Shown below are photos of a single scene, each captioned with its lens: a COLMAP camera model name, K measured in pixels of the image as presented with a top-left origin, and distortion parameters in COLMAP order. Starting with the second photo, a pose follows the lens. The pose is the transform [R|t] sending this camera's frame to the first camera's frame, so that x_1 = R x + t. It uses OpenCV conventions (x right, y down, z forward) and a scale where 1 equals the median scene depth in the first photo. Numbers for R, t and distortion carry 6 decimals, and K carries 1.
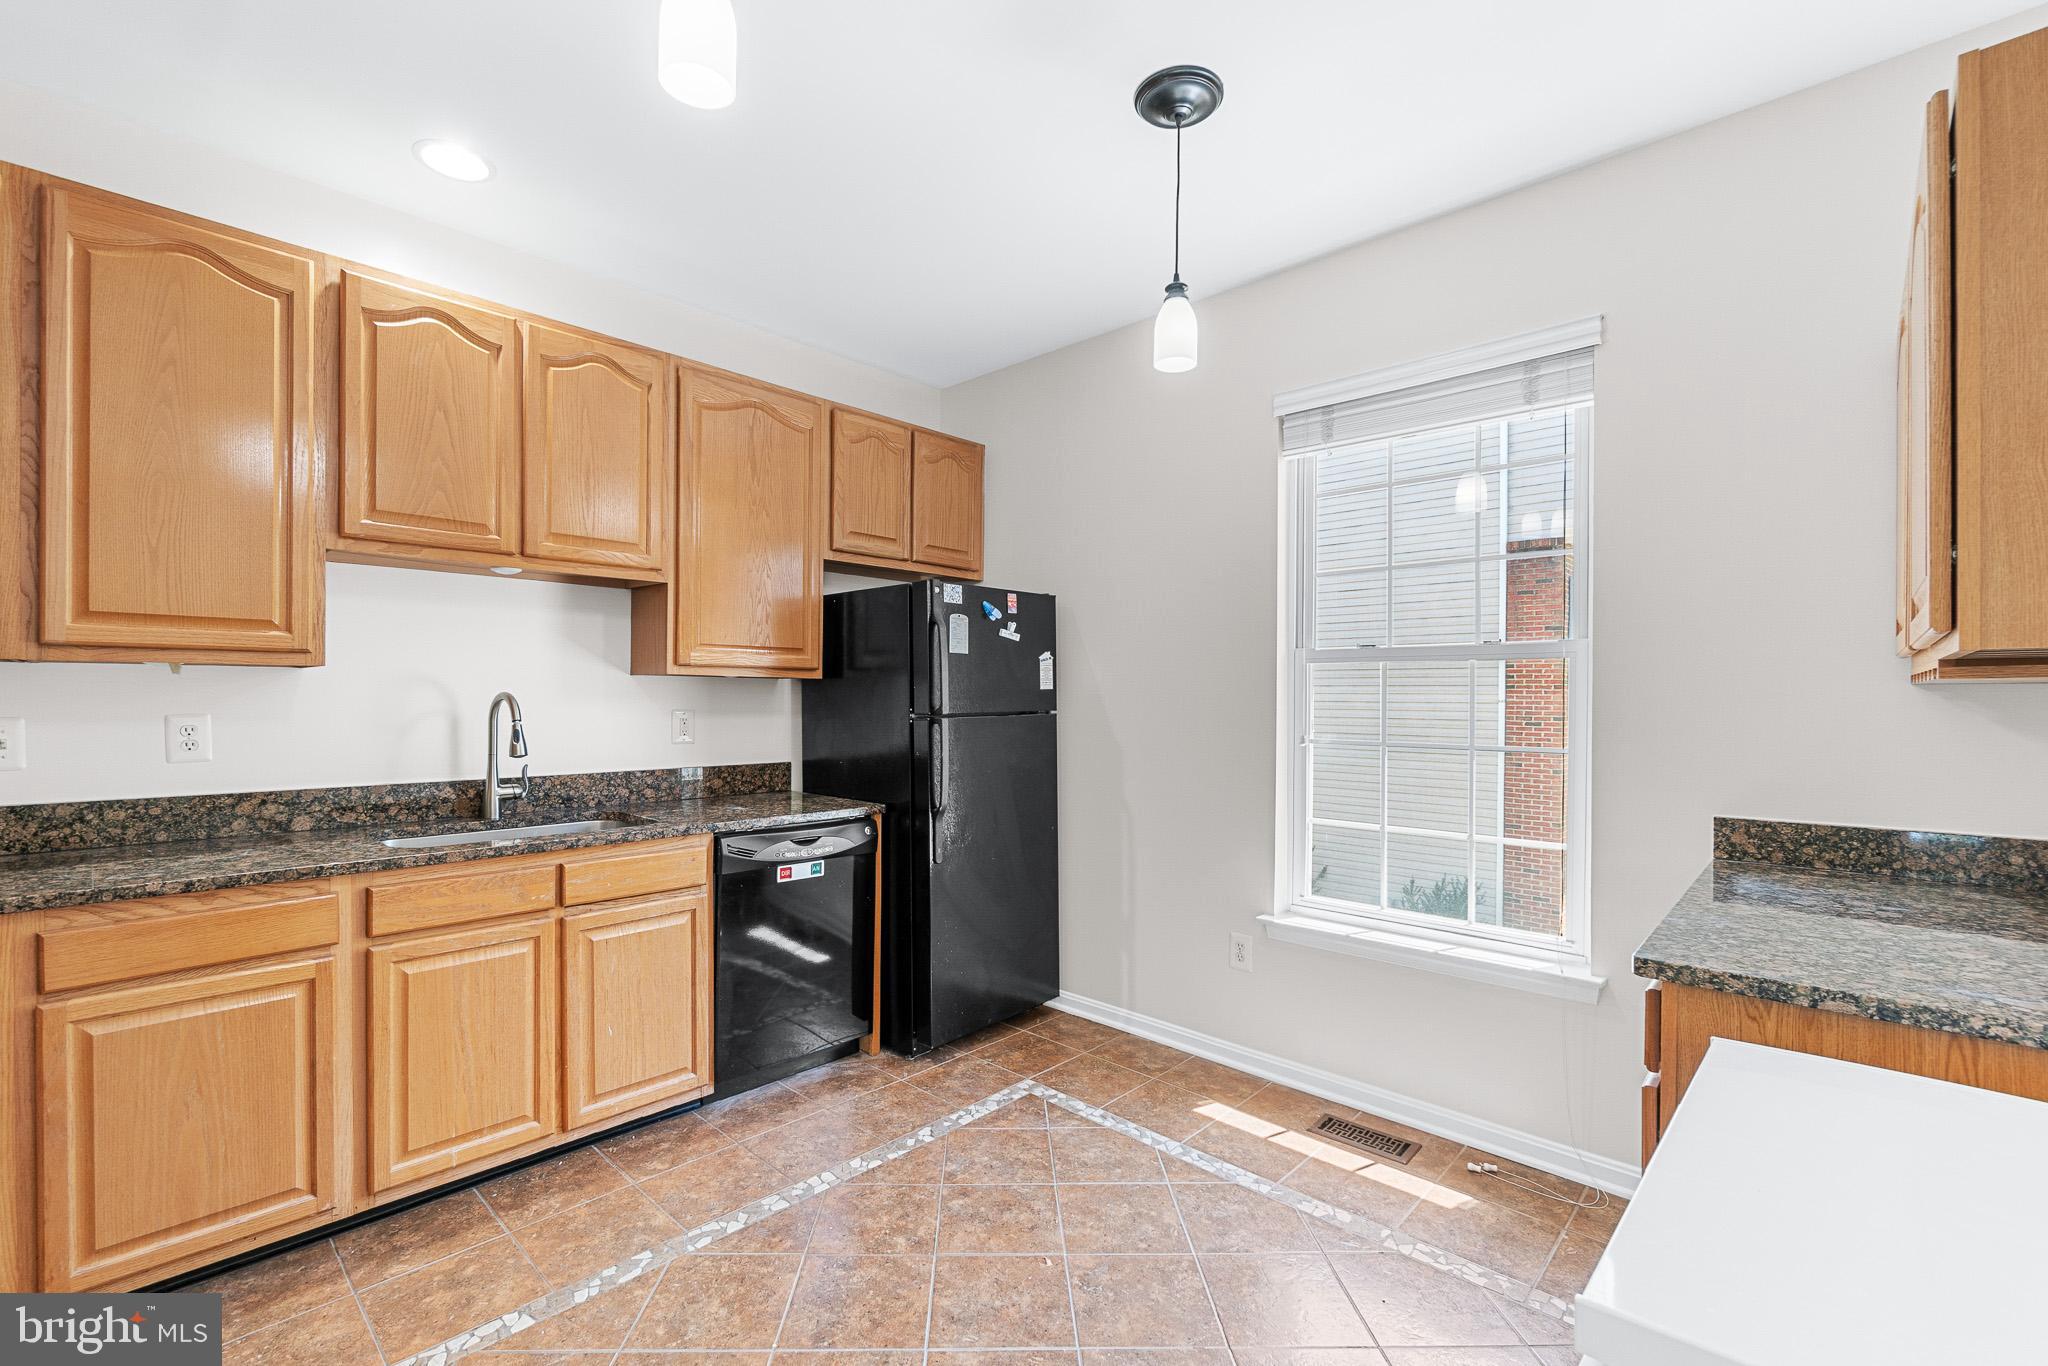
lens RADIAL K [[899.0, 0, 1000.2], [0, 899.0, 698.7], [0, 0, 1]] dist [-0.002335, -0.000111]
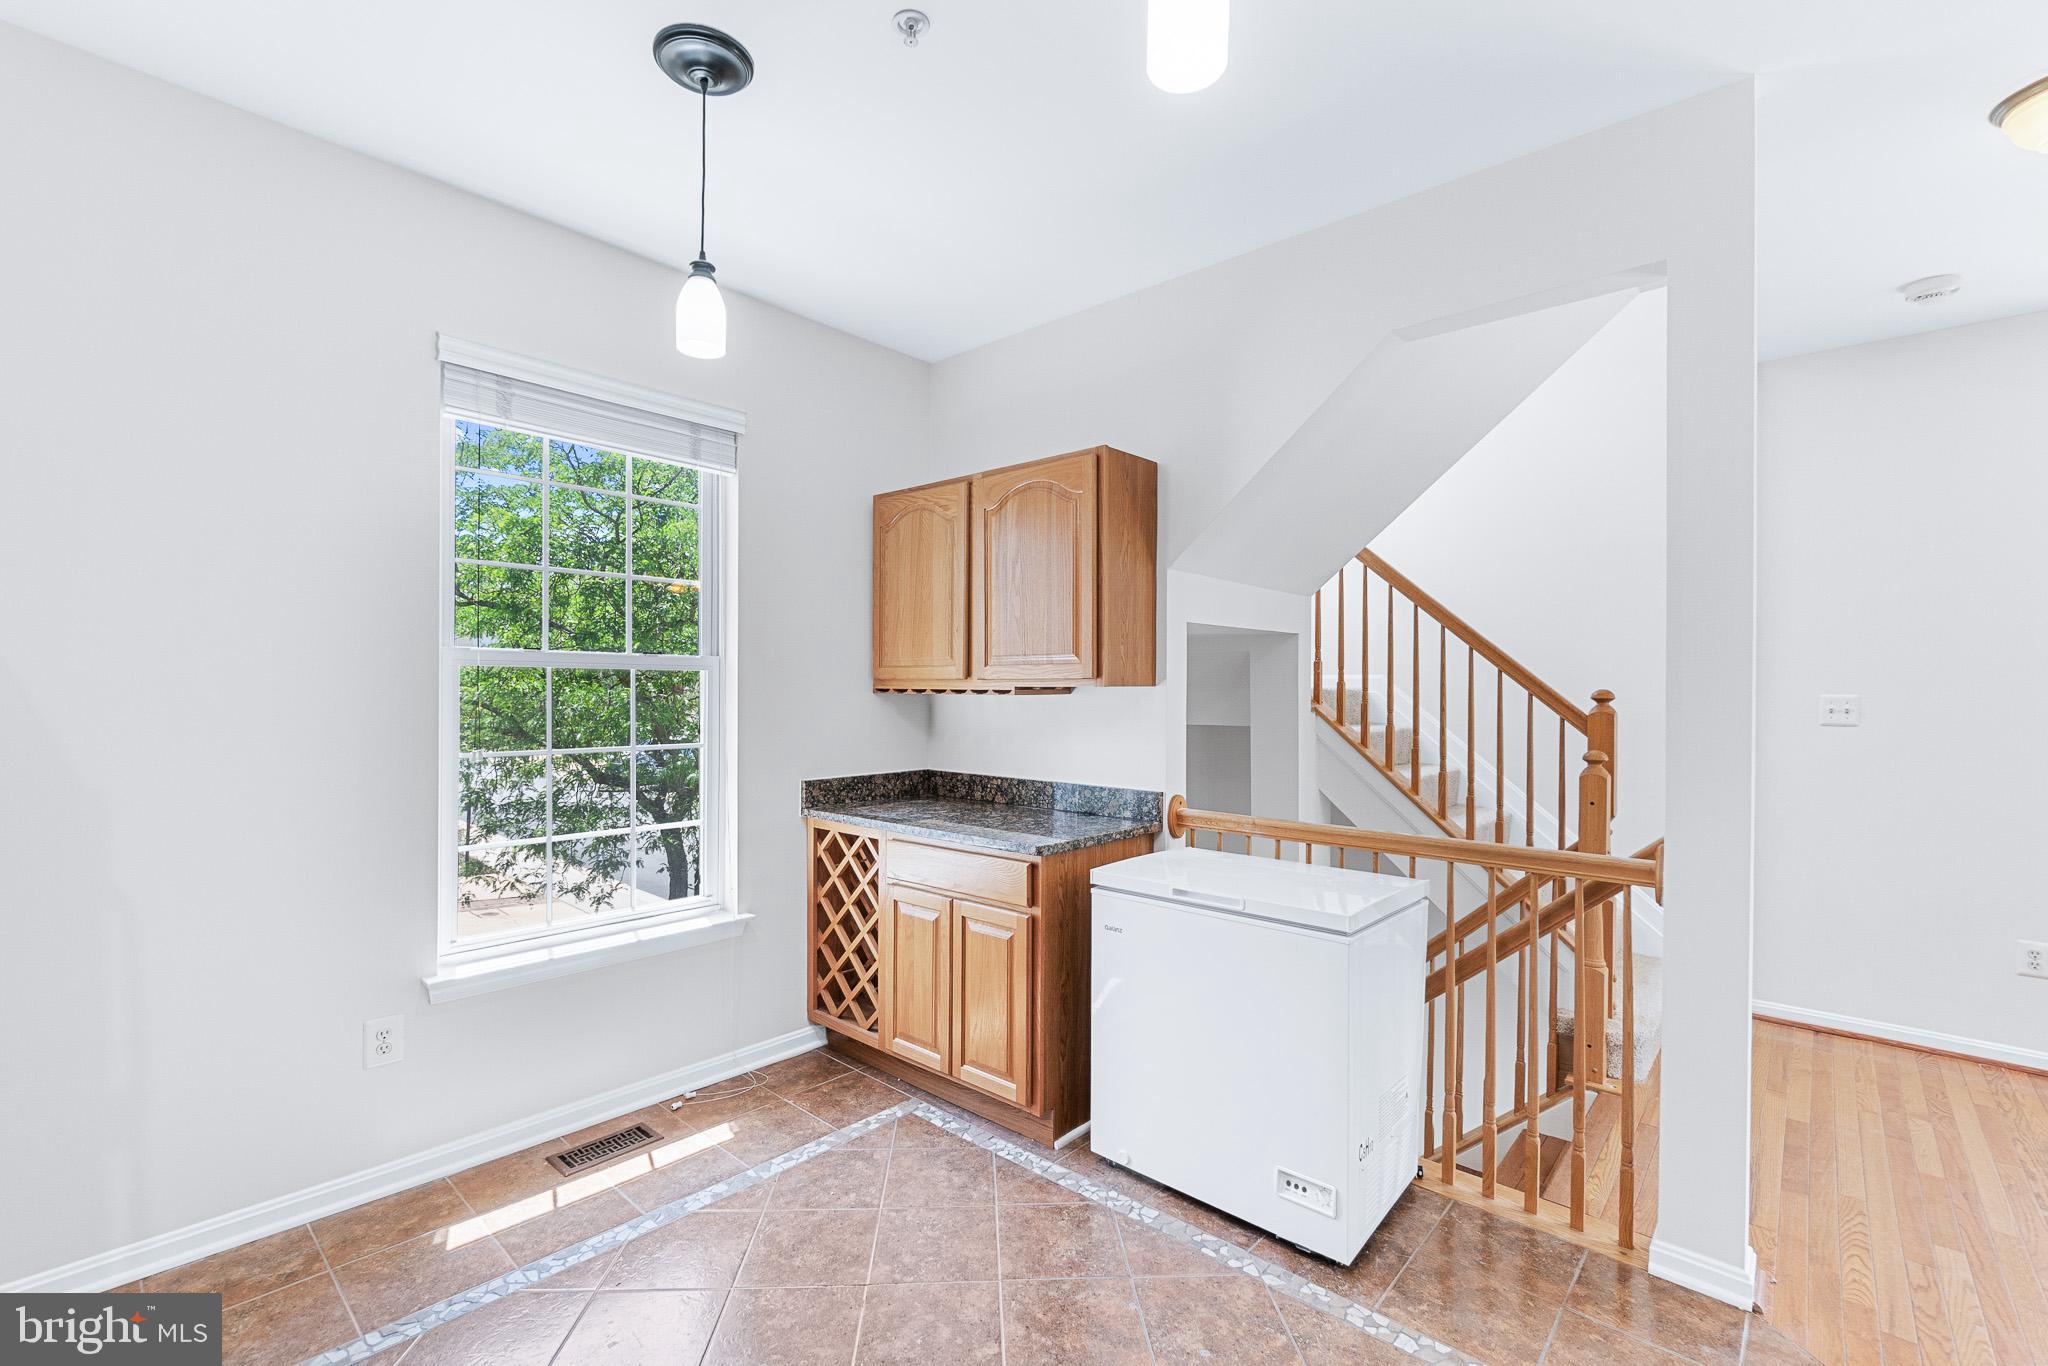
lens RADIAL K [[890.9, 0, 1024.4], [0, 890.9, 691.5], [0, 0, 1]] dist [-0.000517, -0.000151]
pose [[-0.034218, -0.006020, 0.999396, -0.604874], [-0.000634, 0.999982, 0.006002, -0.023434], [-0.999414, -0.000428, -0.034221, 0.582424]]
